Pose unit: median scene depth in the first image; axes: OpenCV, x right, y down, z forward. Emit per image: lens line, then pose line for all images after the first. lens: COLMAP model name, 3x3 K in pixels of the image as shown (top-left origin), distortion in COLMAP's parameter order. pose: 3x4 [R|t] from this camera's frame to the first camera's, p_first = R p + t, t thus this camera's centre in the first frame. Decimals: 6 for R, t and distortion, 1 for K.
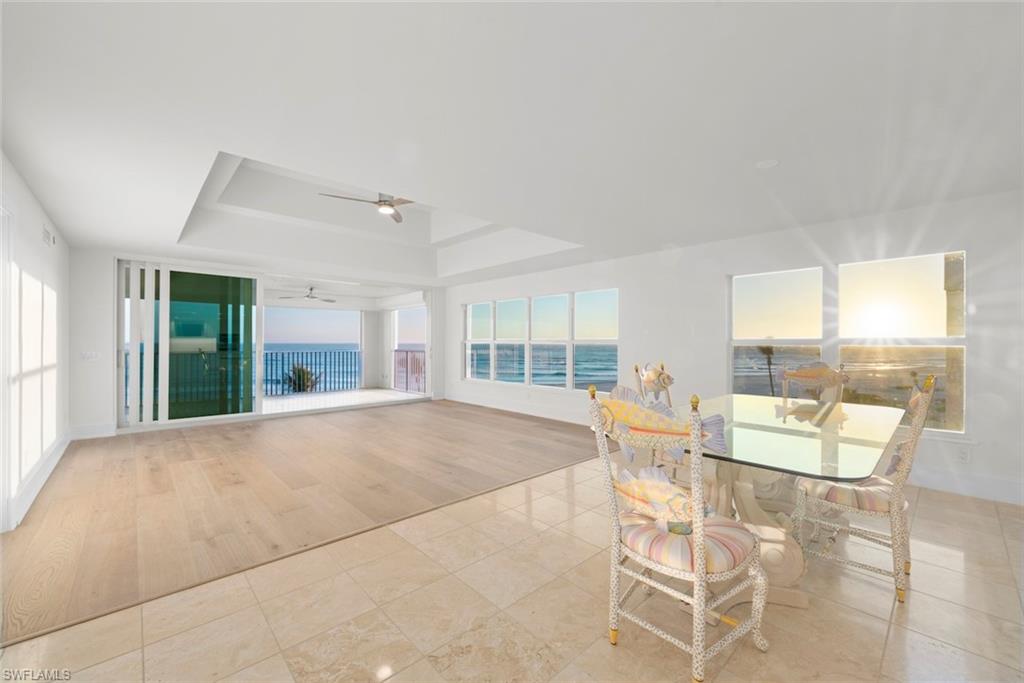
lens RADIAL K [[408.9, 0, 512.0], [0, 408.9, 341.5], [0, 0, 1]] dist [-0.000627, 0.000096]
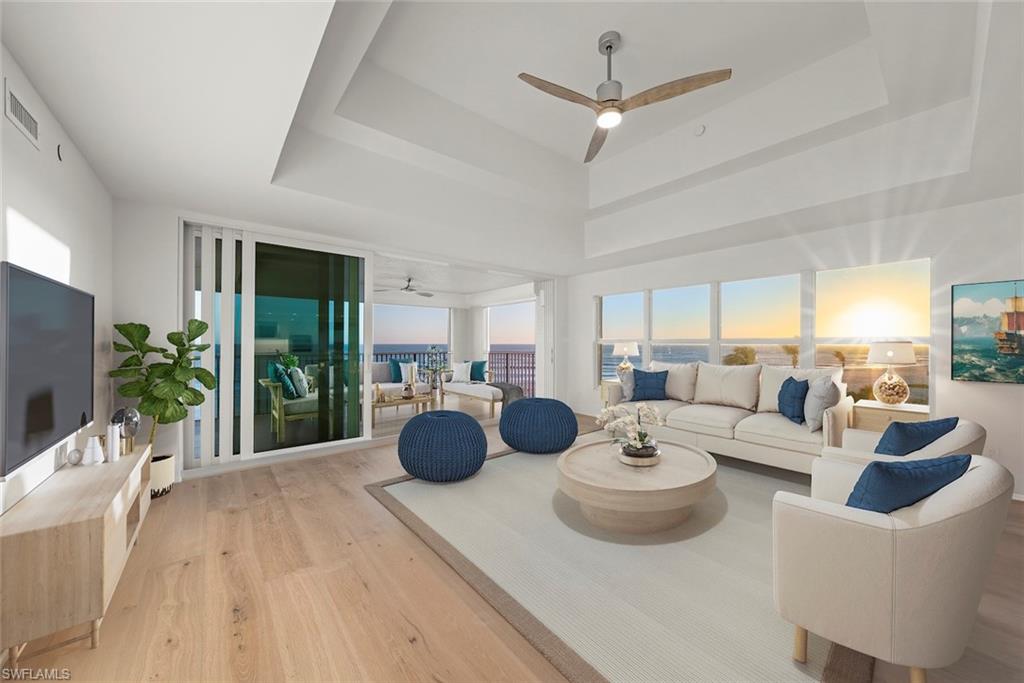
lens RADIAL K [[369.5, 0, 512.8], [0, 369.5, 343.2], [0, 0, 1]] dist [-0.000291, -0.000210]
pose [[0.997827, 0.000376, -0.065894, -0.313814], [-0.000282, 0.999999, 0.001436, 0.001197], [0.065894, -0.001415, 0.997826, 0.350365]]
